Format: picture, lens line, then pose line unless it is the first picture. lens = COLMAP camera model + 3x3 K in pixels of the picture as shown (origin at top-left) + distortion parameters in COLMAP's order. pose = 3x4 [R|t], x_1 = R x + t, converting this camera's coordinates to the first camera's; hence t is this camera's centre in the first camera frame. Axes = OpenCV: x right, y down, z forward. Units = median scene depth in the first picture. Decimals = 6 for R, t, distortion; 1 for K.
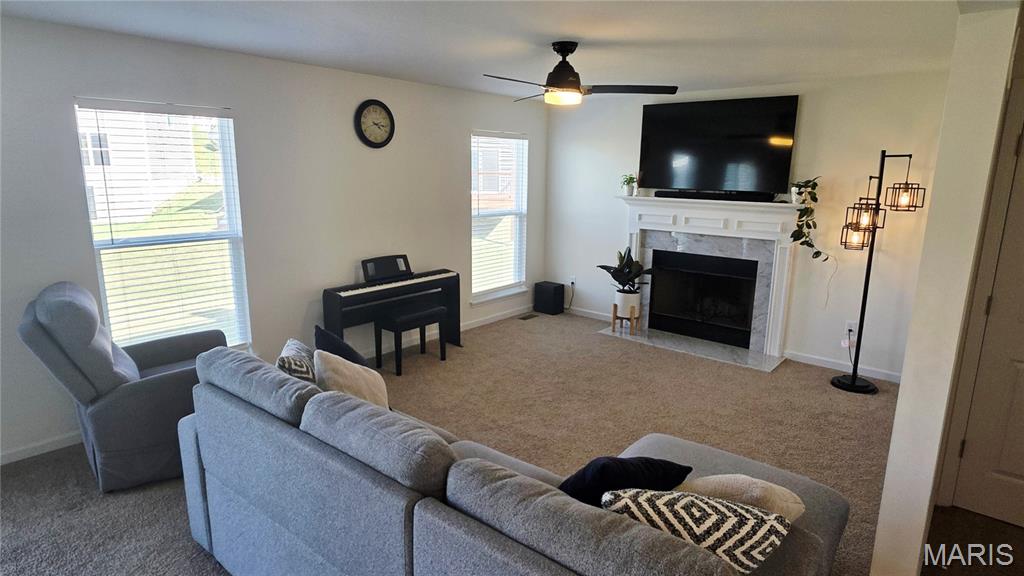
lens RADIAL K [[553.4, 0, 511.4], [0, 553.4, 282.2], [0, 0, 1]] dist [-0.000220, -0.000212]
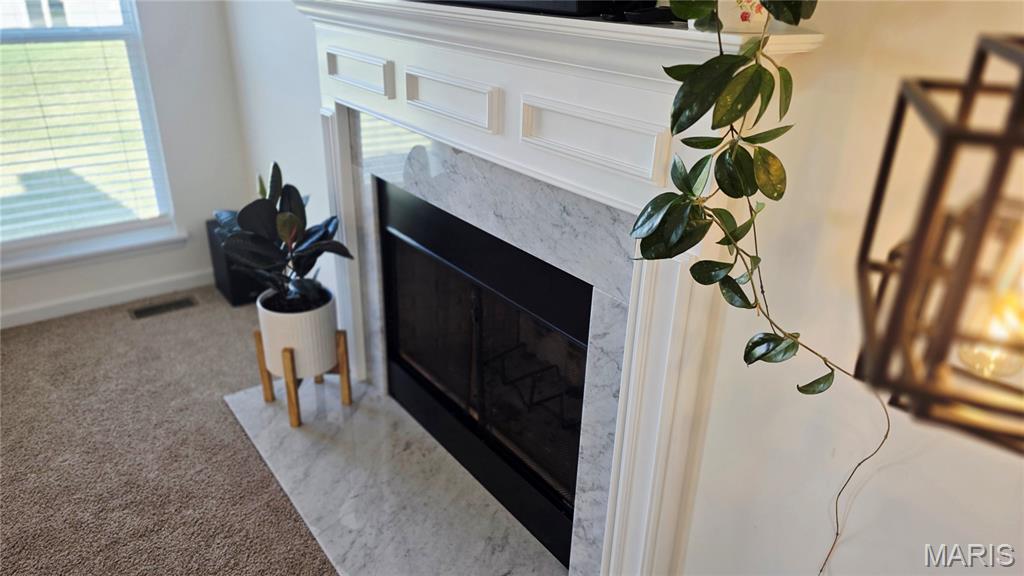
lens RADIAL K [[684.4, 0, 508.0], [0, 684.4, 289.5], [0, 0, 1]] dist [0.063793, -0.053117]
pose [[0.975140, 0.103578, -0.195893, 0.454175], [-0.056320, 0.970850, 0.232976, -0.099985], [0.214314, -0.216151, 0.952548, 0.693704]]
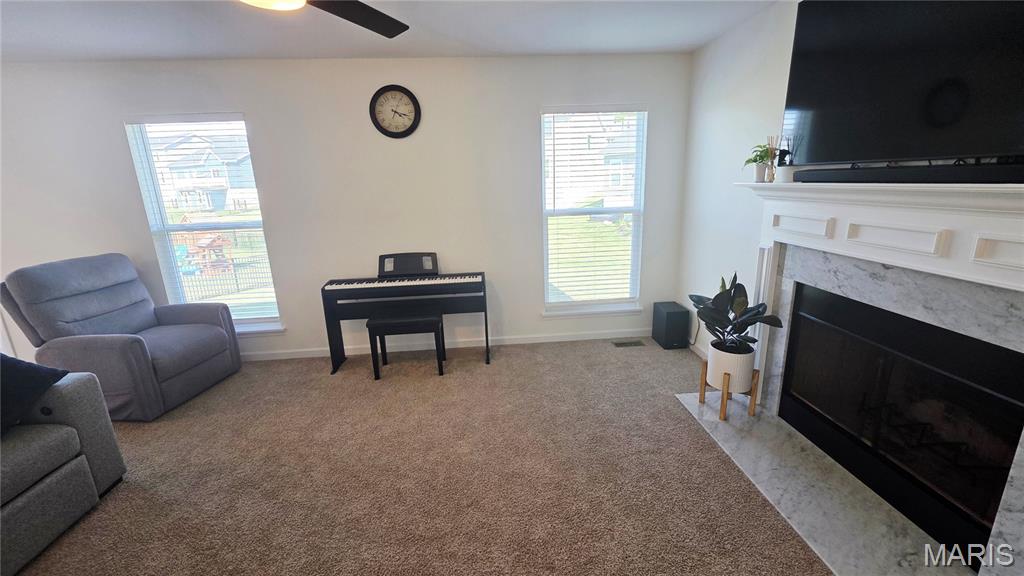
lens RADIAL K [[406.1, 0, 520.1], [0, 406.1, 284.1], [0, 0, 1]] dist [0.000207, 0.000020]
pose [[0.707795, 0.139003, -0.692607, 0.374563], [-0.100510, 0.990291, 0.096033, -0.074261], [0.699231, 0.001642, 0.714894, 0.580847]]
